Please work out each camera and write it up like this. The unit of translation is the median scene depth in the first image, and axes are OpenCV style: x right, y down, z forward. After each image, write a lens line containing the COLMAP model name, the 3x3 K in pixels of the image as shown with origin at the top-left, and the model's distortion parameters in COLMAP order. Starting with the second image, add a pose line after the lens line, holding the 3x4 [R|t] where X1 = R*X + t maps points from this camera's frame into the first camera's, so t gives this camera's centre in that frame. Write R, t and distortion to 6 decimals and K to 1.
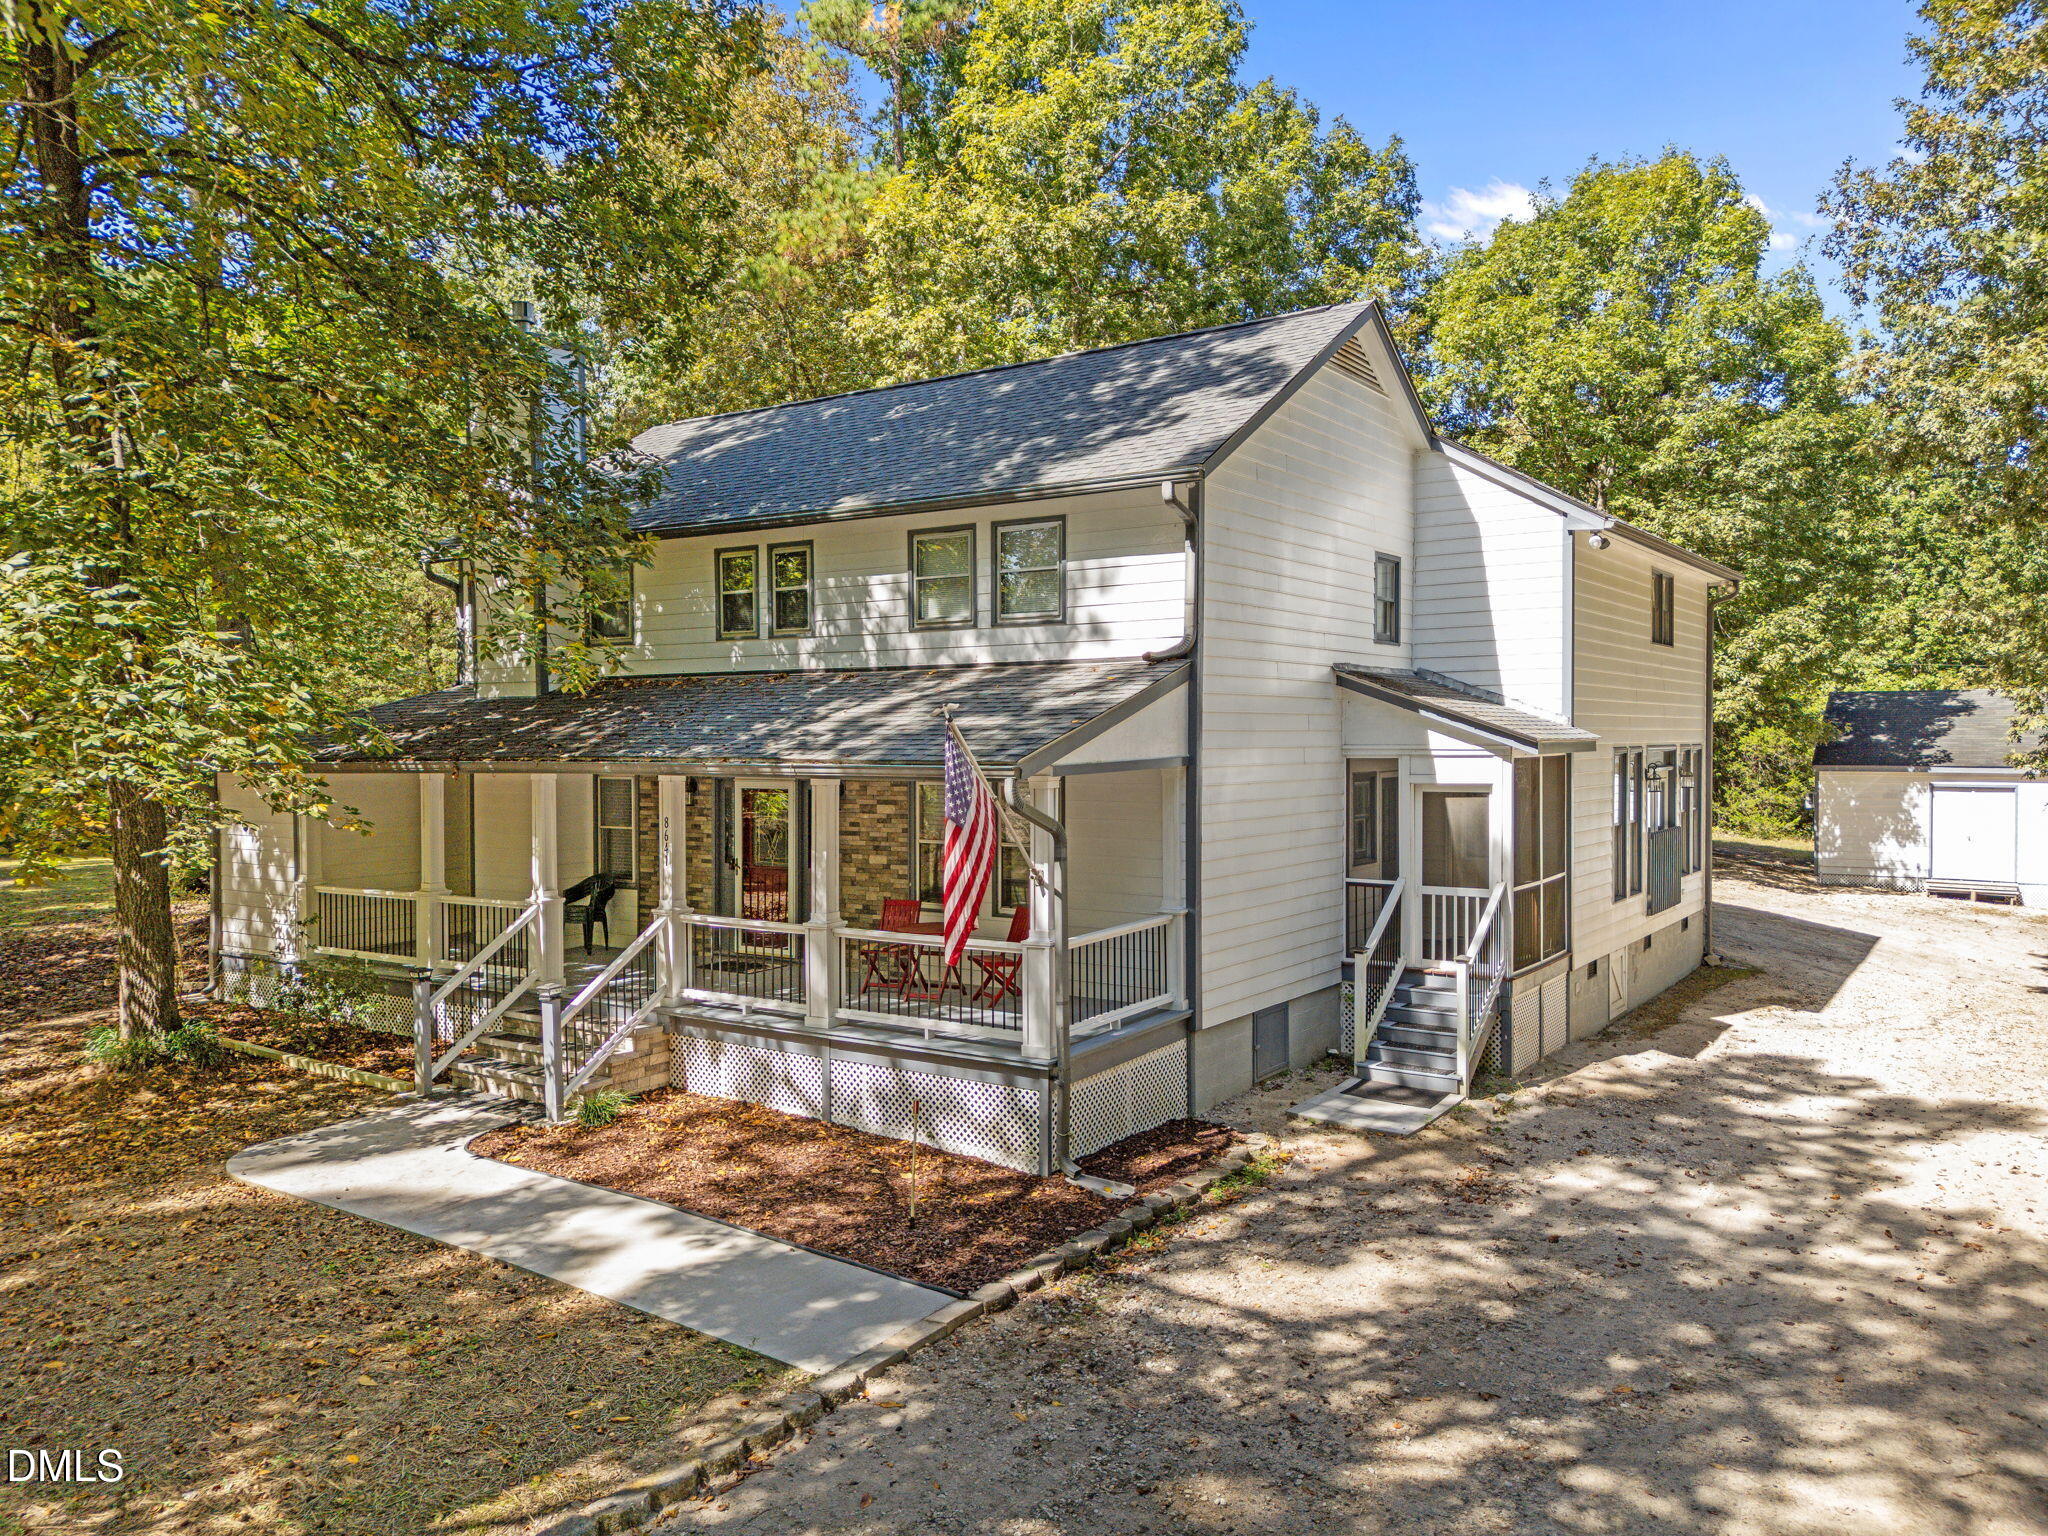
lens RADIAL K [[1514.2, 0, 1028.9], [0, 1514.2, 773.2], [0, 0, 1]] dist [0.045720, -0.024334]
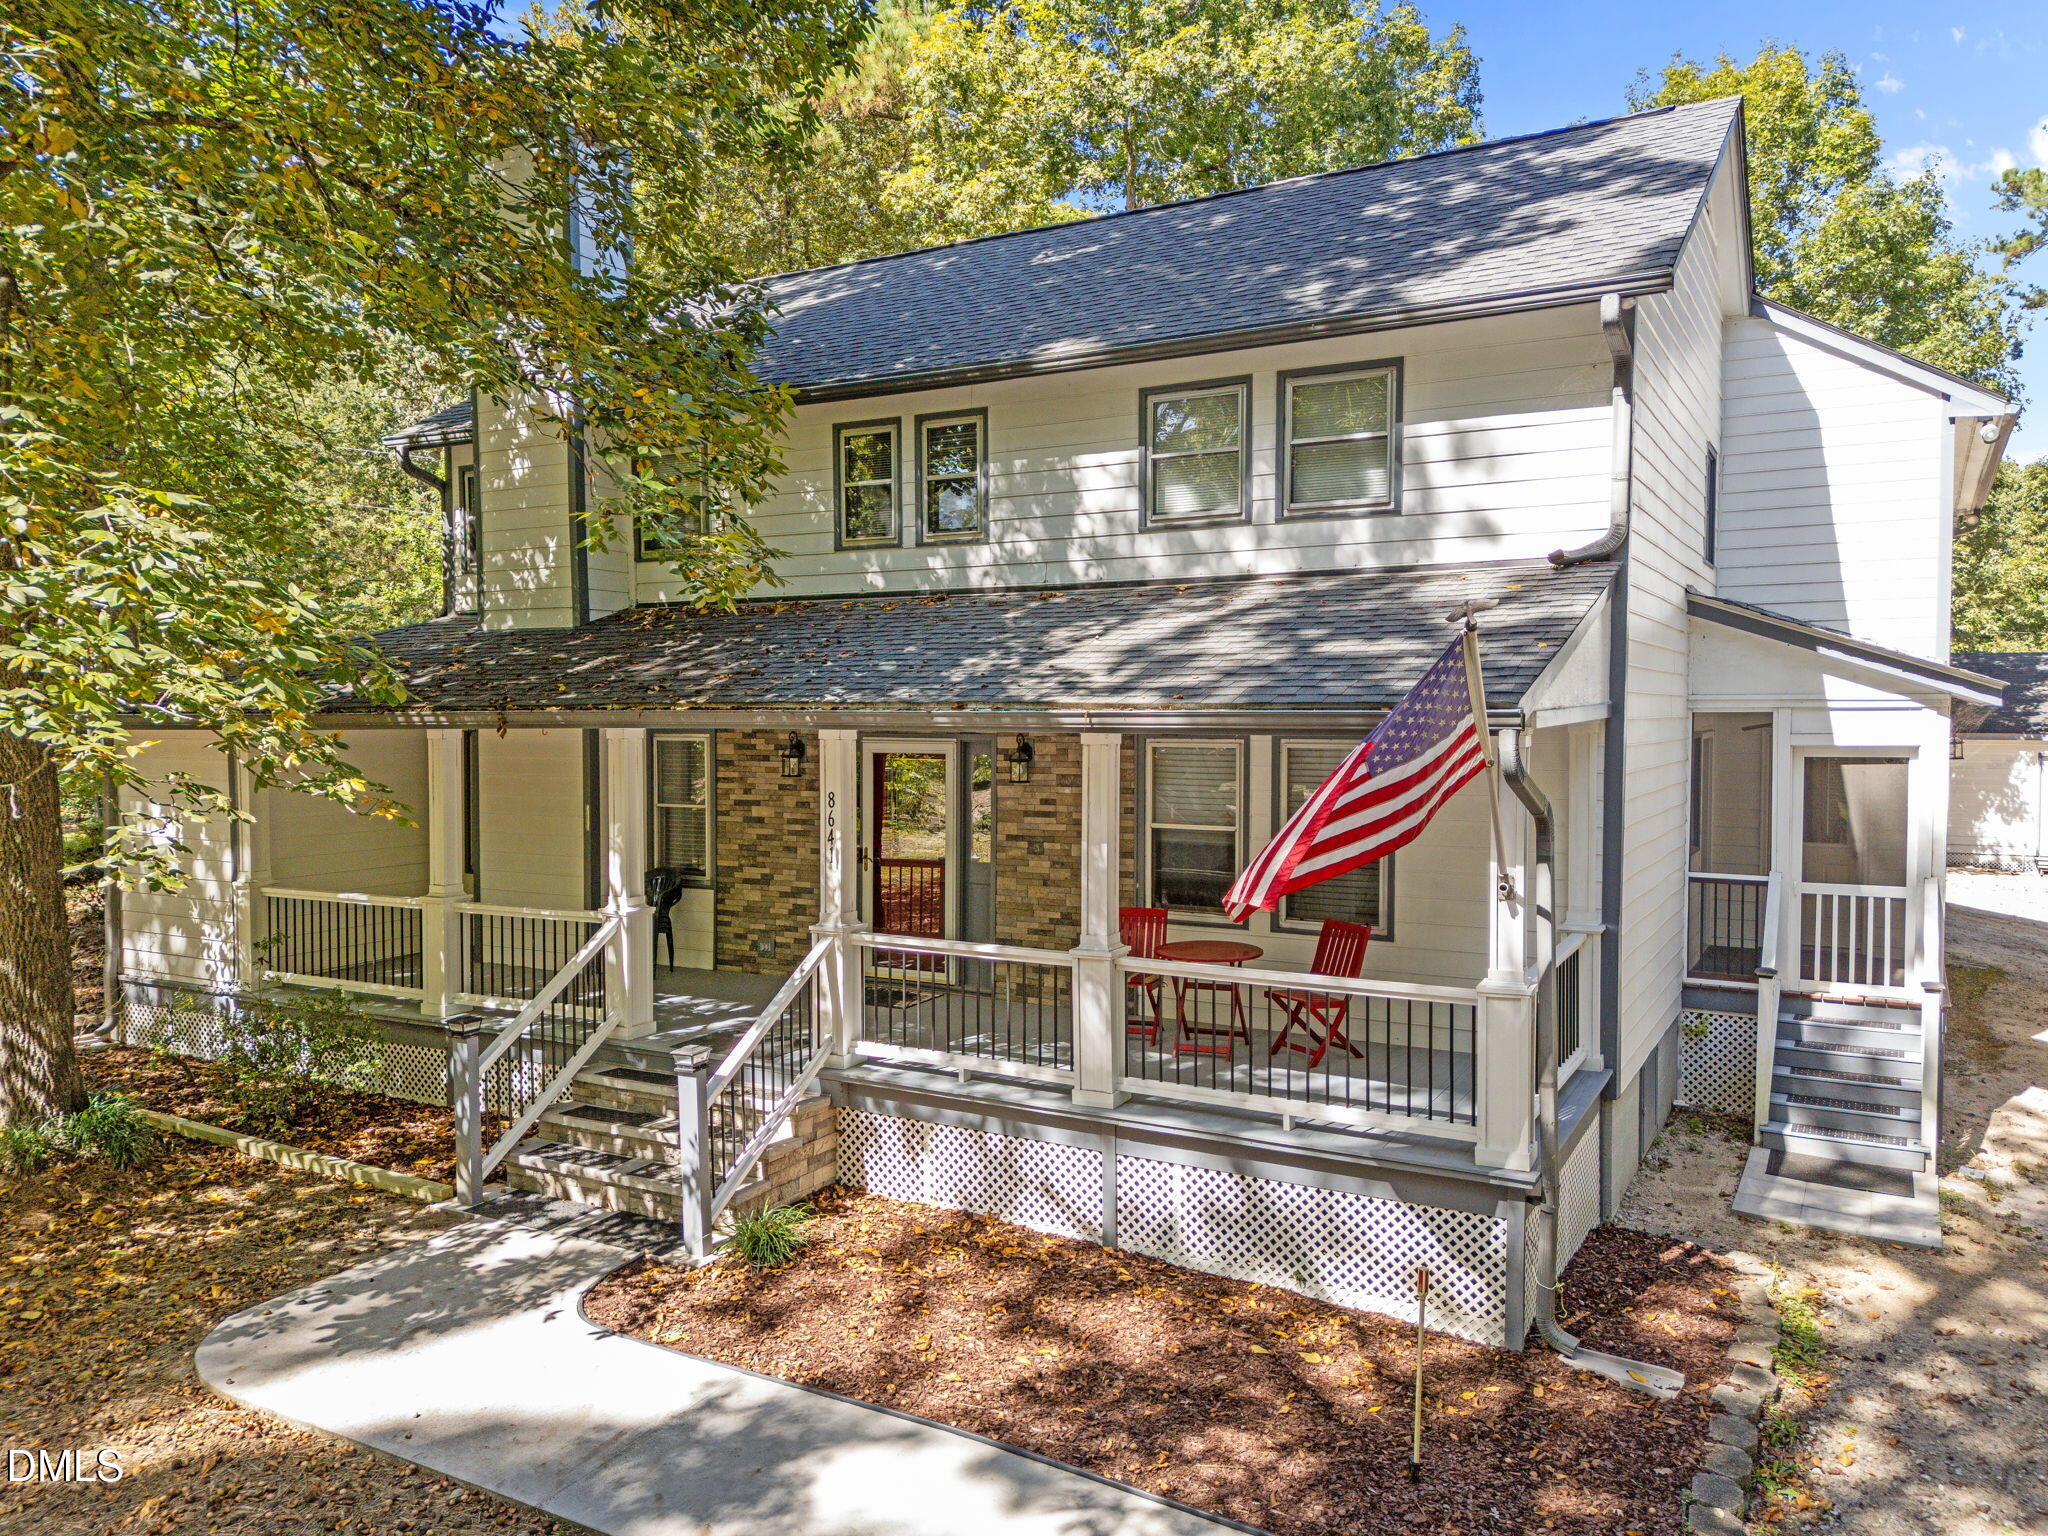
lens RADIAL K [[1514.2, 0, 1019.1], [0, 1514.2, 770.8], [0, 0, 1]] dist [0.045720, -0.024334]
pose [[0.996742, -0.000617, 0.080658, -0.207142], [-0.000786, 0.999849, 0.017357, 0.006915], [-0.080656, -0.017364, 0.996591, 0.308831]]
